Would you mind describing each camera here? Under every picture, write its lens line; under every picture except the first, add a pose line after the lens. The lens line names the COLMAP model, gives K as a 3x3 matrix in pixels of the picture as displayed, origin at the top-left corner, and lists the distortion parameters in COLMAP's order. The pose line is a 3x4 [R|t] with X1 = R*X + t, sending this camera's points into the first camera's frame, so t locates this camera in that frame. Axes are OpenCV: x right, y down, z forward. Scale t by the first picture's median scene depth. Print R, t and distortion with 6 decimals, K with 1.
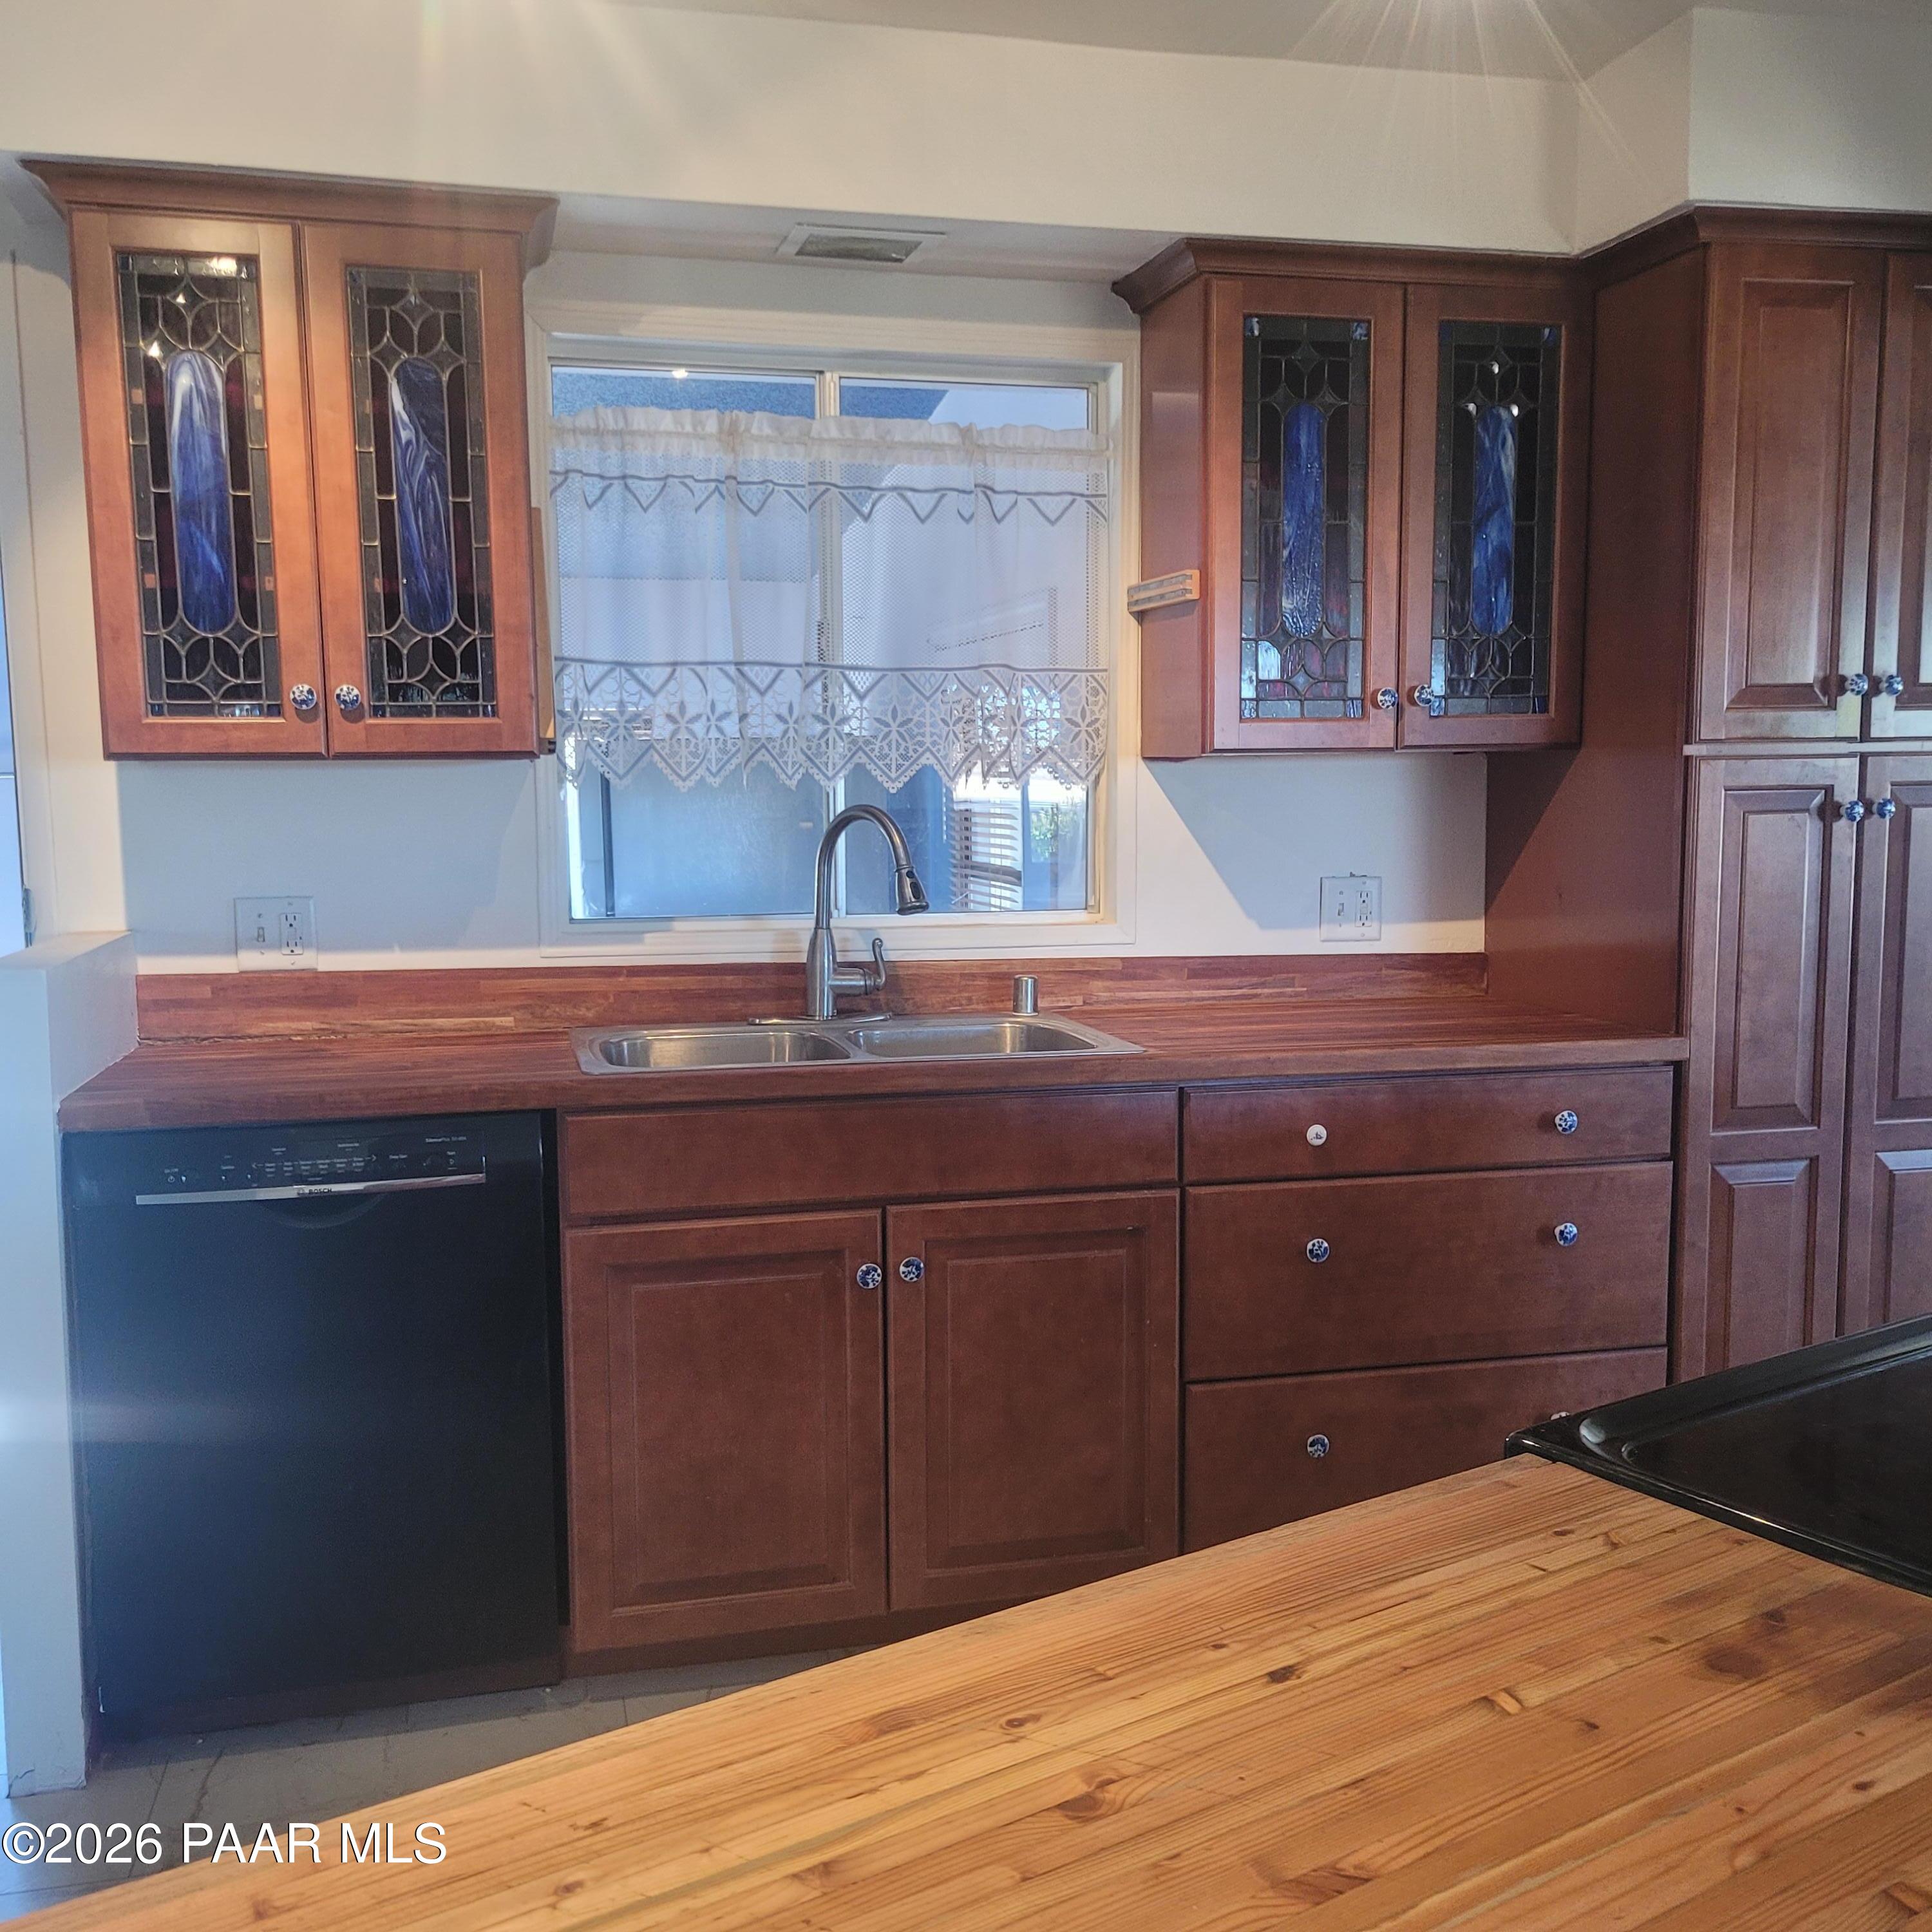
lens RADIAL K [[1931.5, 0, 966.4], [0, 1931.5, 1002.7], [0, 0, 1]] dist [0.040077, -0.015230]
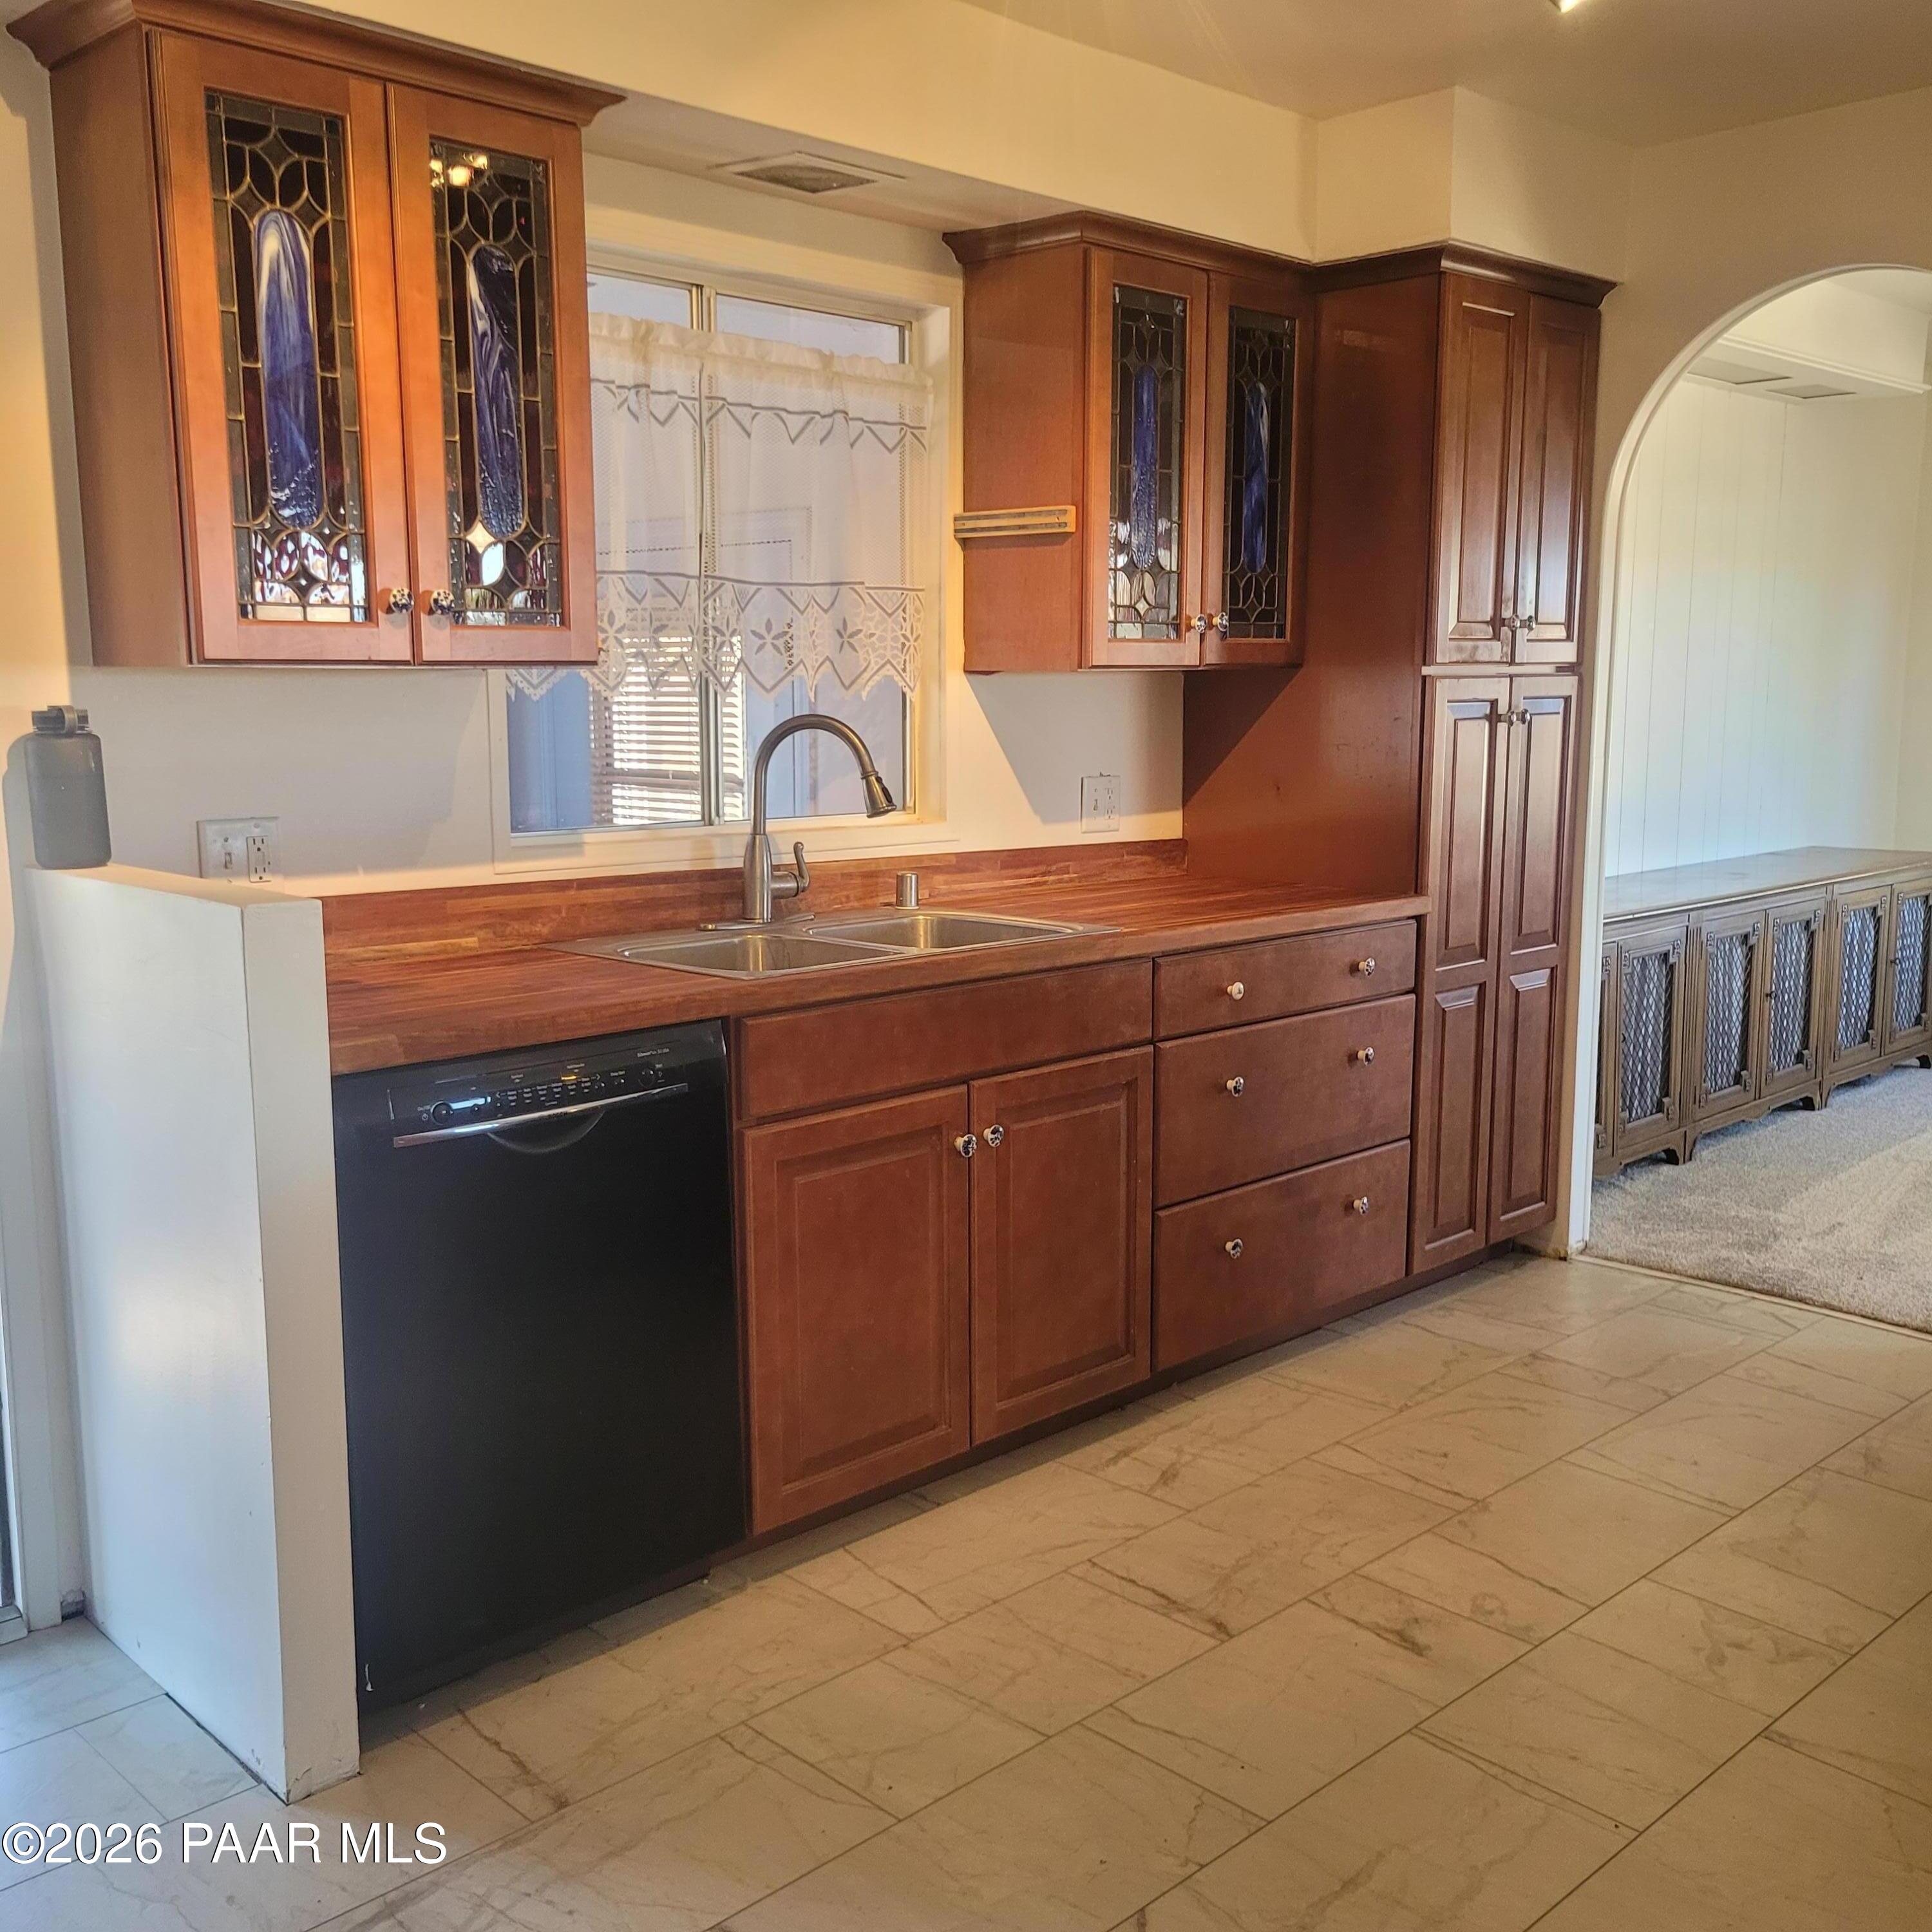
lens RADIAL K [[1938.6, 0, 966.1], [0, 1938.6, 989.9], [0, 0, 1]] dist [0.028209, 0.009437]
pose [[0.860248, -0.073739, 0.504515, -0.530230], [0.052901, 0.997055, 0.055527, -0.007369], [-0.507124, -0.021078, 0.861615, 0.045536]]
